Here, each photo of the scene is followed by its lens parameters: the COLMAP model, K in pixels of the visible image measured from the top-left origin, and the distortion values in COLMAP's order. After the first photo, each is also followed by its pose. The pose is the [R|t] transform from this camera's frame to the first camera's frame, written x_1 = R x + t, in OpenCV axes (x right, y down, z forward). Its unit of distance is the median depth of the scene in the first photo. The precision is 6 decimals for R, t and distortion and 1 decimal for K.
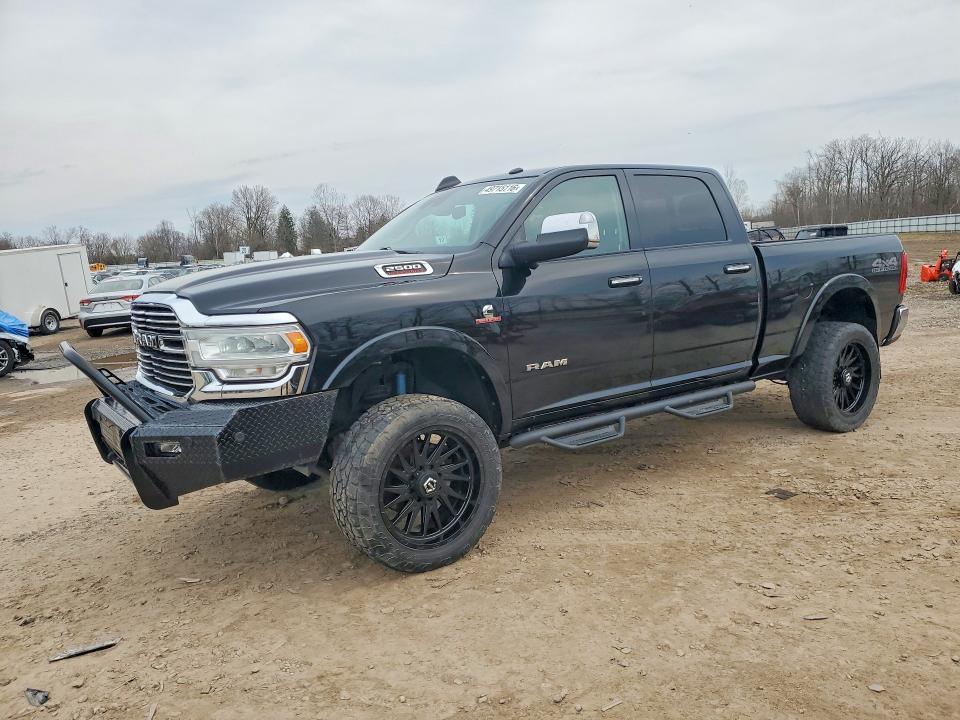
lens RADIAL K [[744.2, 0, 482.9], [0, 744.2, 362.9], [0, 0, 1]] dist [0.026931, -0.005299]
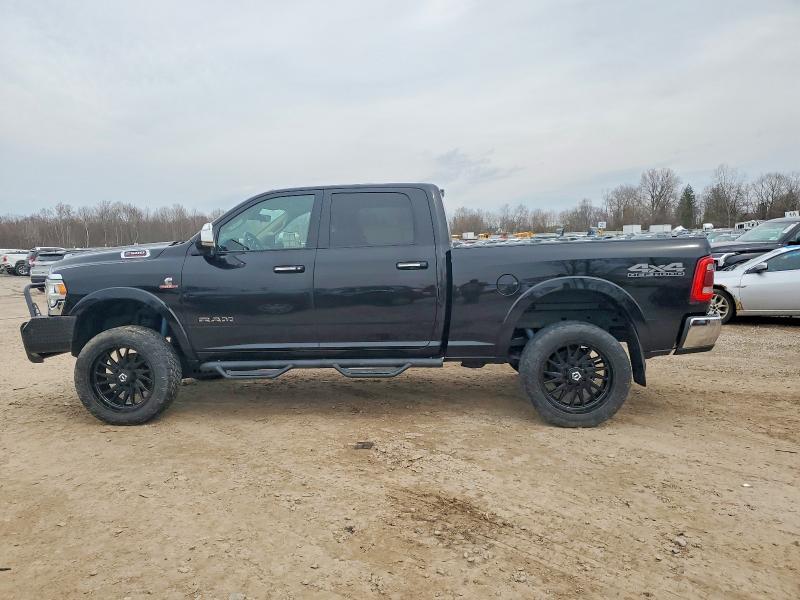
lens RADIAL K [[620.1, 0, 393.3], [0, 620.1, 297.5], [0, 0, 1]] dist [0.026931, -0.005299]
pose [[0.765406, 0.093091, -0.636779, 0.927230], [-0.112298, 0.993621, 0.010276, -0.075986], [0.633674, 0.063644, 0.770978, 0.178301]]
